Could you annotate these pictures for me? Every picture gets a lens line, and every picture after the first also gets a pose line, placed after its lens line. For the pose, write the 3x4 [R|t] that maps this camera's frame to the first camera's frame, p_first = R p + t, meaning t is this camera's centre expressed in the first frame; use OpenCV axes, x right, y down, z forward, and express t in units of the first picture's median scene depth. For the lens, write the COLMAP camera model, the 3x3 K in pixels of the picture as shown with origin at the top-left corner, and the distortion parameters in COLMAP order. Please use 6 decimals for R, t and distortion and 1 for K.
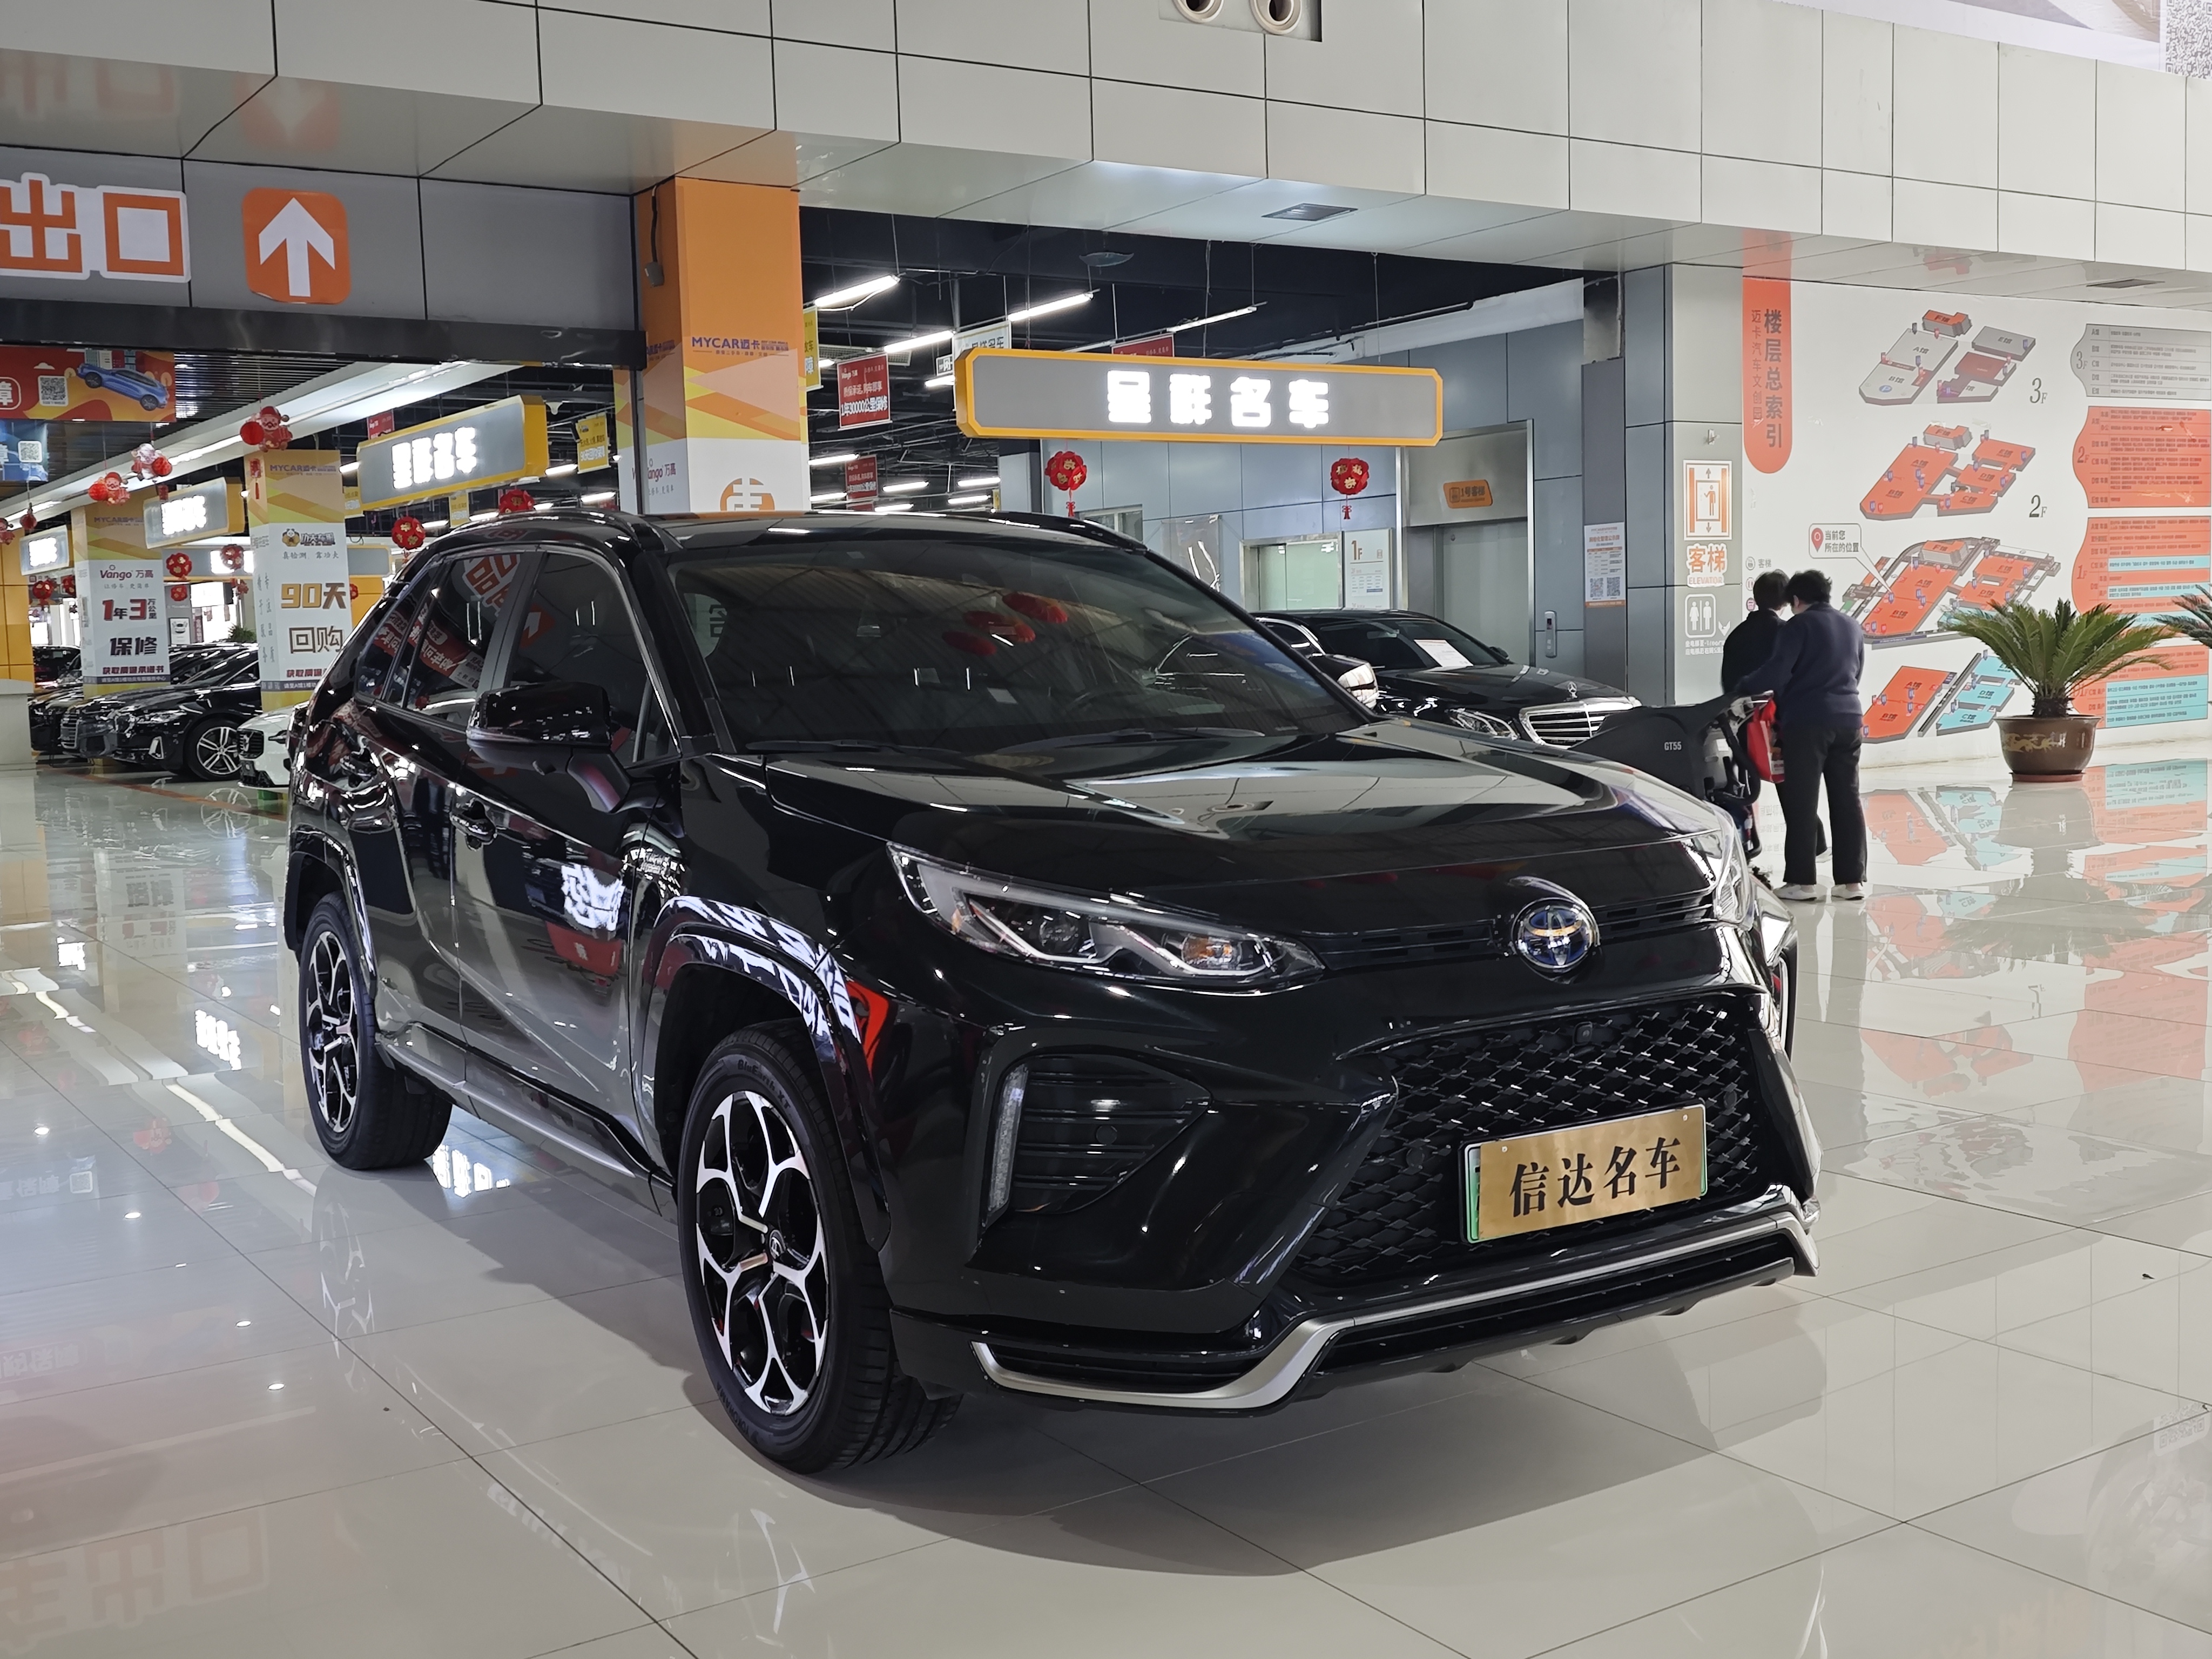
lens RADIAL K [[2299.0, 0, 1107.5], [0, 2299.0, 841.2], [0, 0, 1]] dist [0.113211, -0.220808]
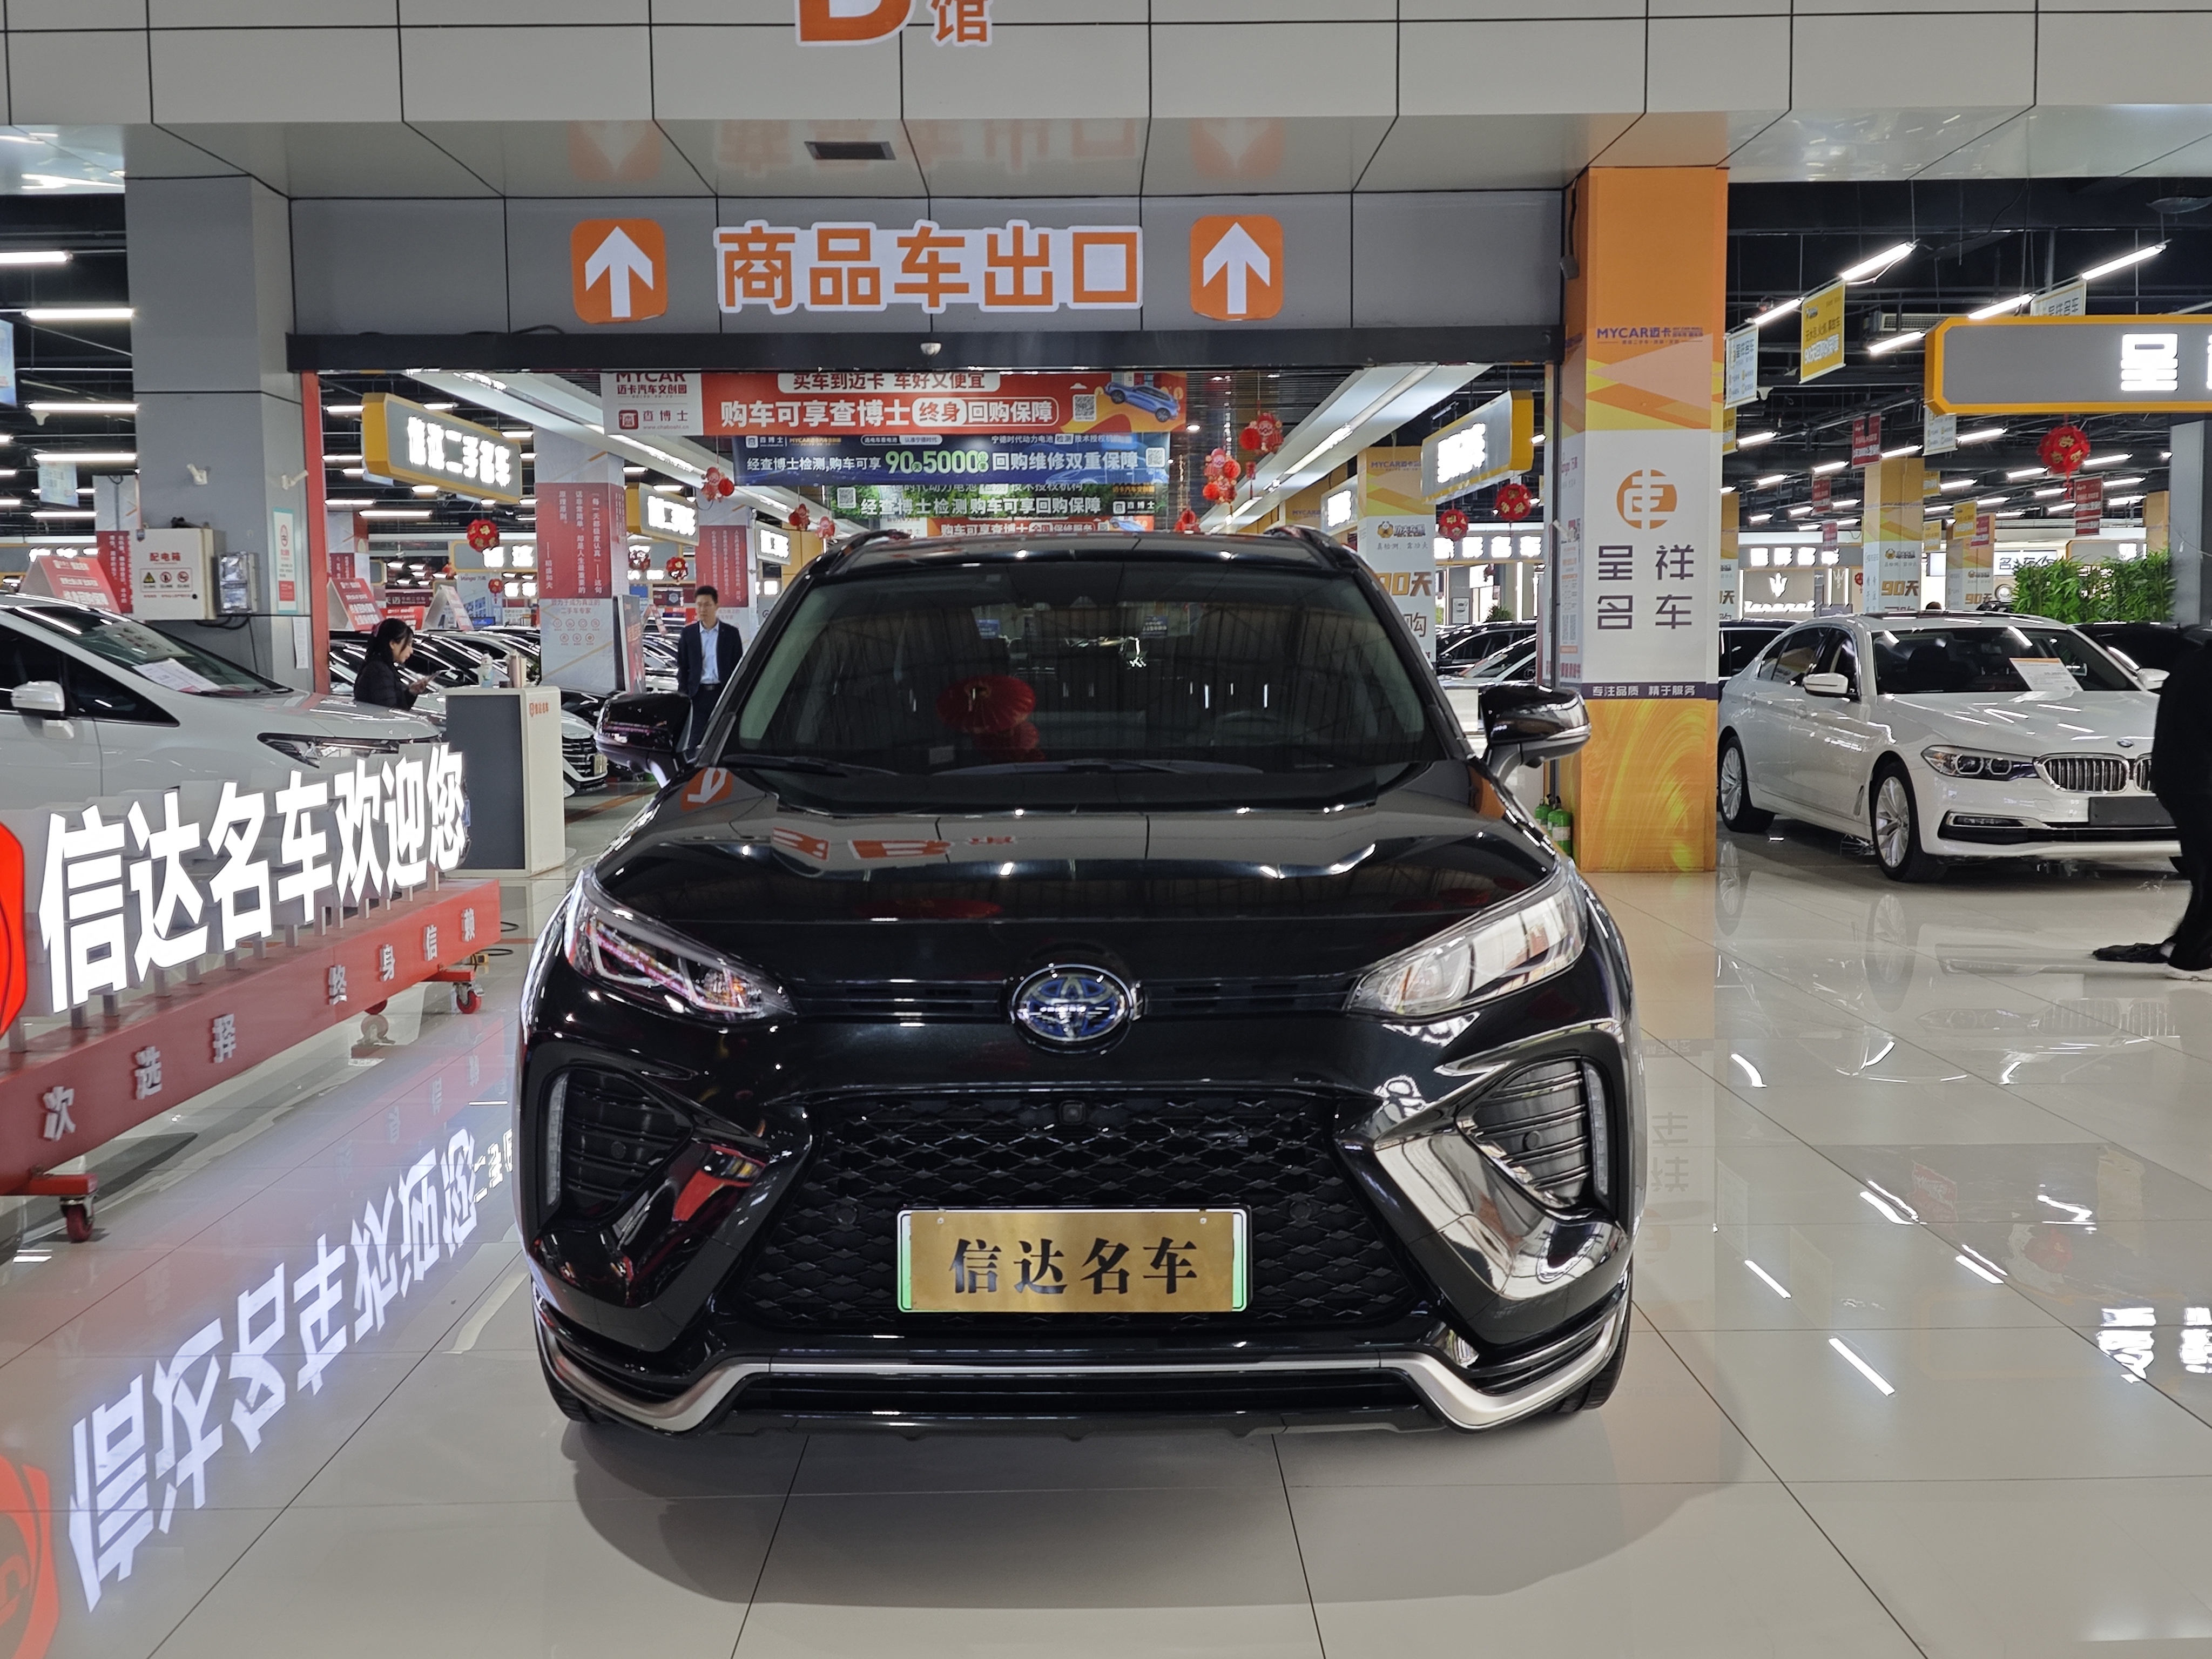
lens RADIAL K [[2299.0, 0, 1107.5], [0, 2299.0, 841.2], [0, 0, 1]] dist [0.113211, -0.220808]
pose [[0.841980, 0.068352, -0.535161, 0.203410], [-0.063265, 0.997607, 0.027881, -0.015455], [0.535787, 0.010381, 0.844290, 0.061990]]
